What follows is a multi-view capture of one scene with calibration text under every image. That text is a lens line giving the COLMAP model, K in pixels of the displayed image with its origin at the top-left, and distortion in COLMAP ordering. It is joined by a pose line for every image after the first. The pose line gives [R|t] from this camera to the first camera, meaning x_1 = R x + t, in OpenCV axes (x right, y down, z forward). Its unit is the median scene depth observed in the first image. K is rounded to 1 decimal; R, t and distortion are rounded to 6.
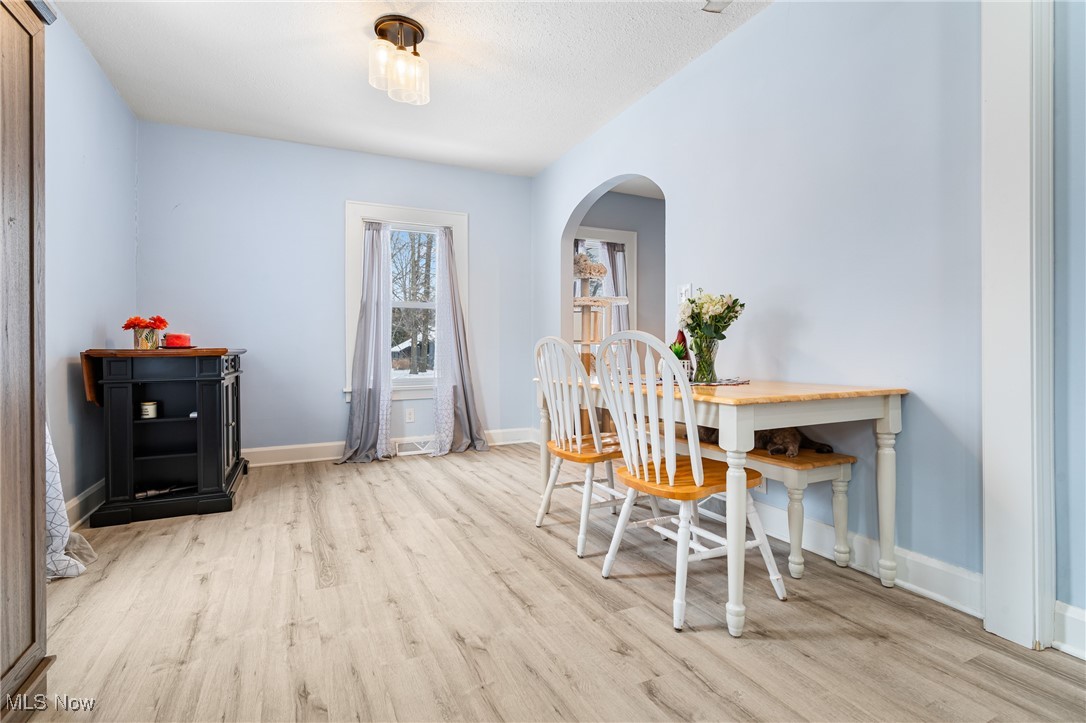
lens RADIAL K [[522.2, 0, 542.2], [0, 522.2, 354.7], [0, 0, 1]] dist [-0.010143, 0.002820]
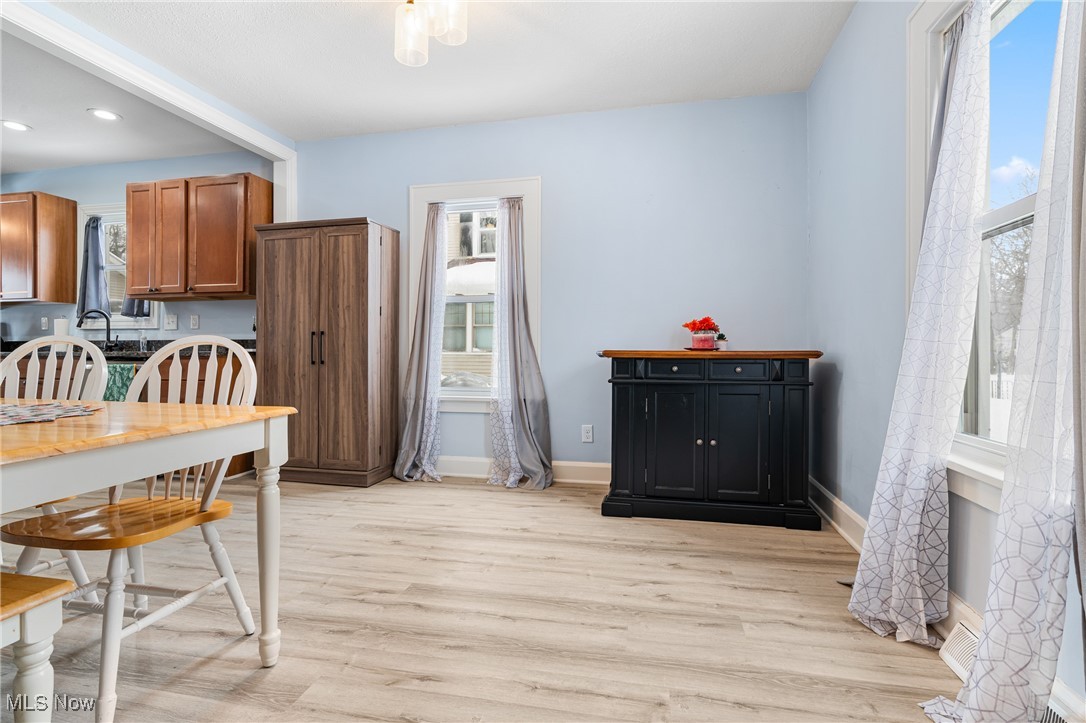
lens RADIAL K [[522.2, 0, 546.2], [0, 522.2, 348.5], [0, 0, 1]] dist [-0.010143, 0.002820]
pose [[-0.616898, -0.001732, -0.787041, 0.274178], [-0.005031, 0.999986, 0.001743, -0.018533], [0.787027, 0.005035, -0.616898, 1.715186]]
